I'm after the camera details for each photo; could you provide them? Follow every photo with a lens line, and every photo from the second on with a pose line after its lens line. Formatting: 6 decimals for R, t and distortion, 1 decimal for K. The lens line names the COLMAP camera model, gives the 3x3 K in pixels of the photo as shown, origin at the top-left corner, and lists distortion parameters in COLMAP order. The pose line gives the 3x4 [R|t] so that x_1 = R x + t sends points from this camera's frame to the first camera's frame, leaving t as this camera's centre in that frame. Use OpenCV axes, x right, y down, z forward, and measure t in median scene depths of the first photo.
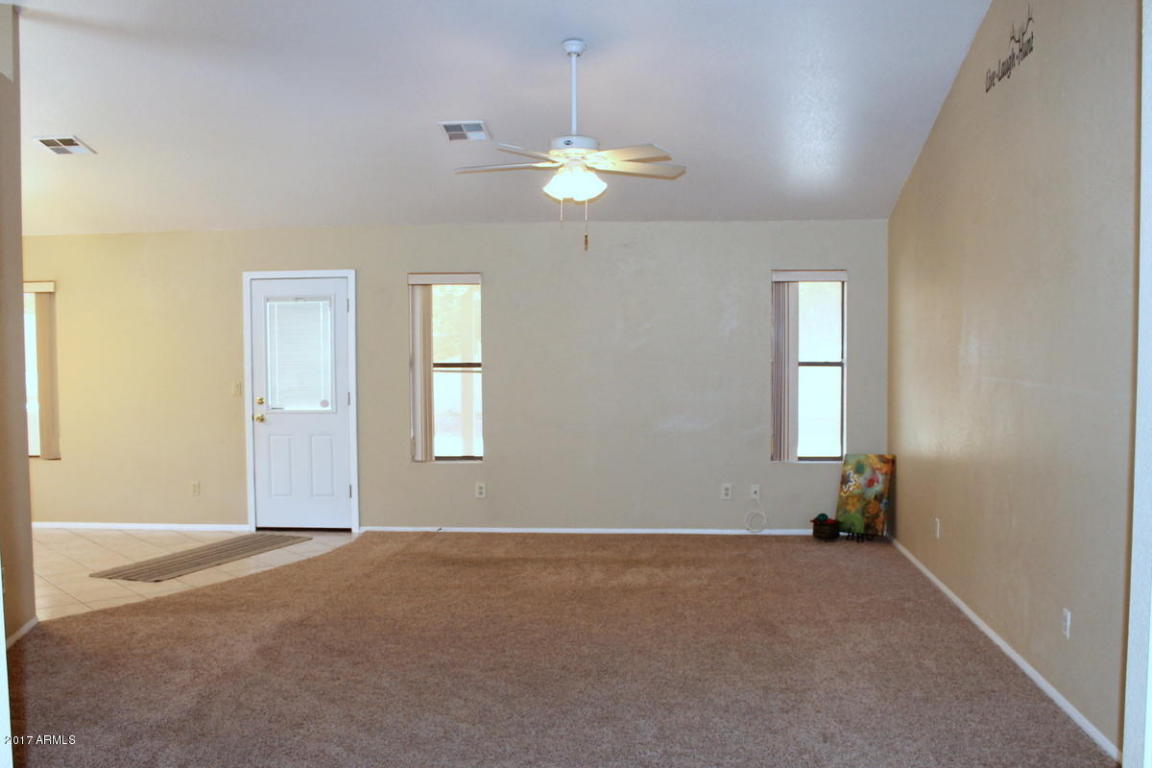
lens RADIAL K [[959.3, 0, 576.0], [0, 959.3, 384.0], [0, 0, 1]] dist [-0.165649, 0.138250]
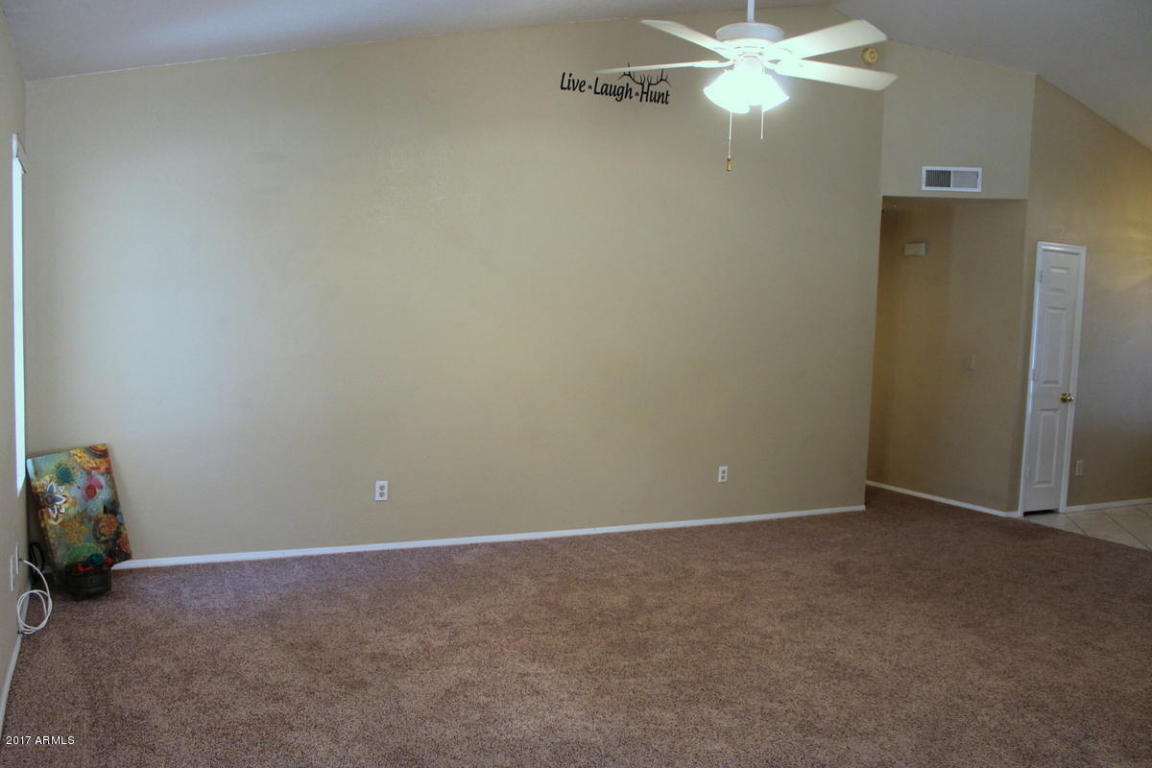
lens RADIAL K [[959.3, 0, 576.0], [0, 959.3, 384.0], [0, 0, 1]] dist [-0.165649, 0.138250]
pose [[-0.491745, -0.092492, 0.865813, -0.410606], [-0.011944, 0.994965, 0.099505, -0.039057], [-0.870657, 0.038590, -0.490374, 1.017834]]
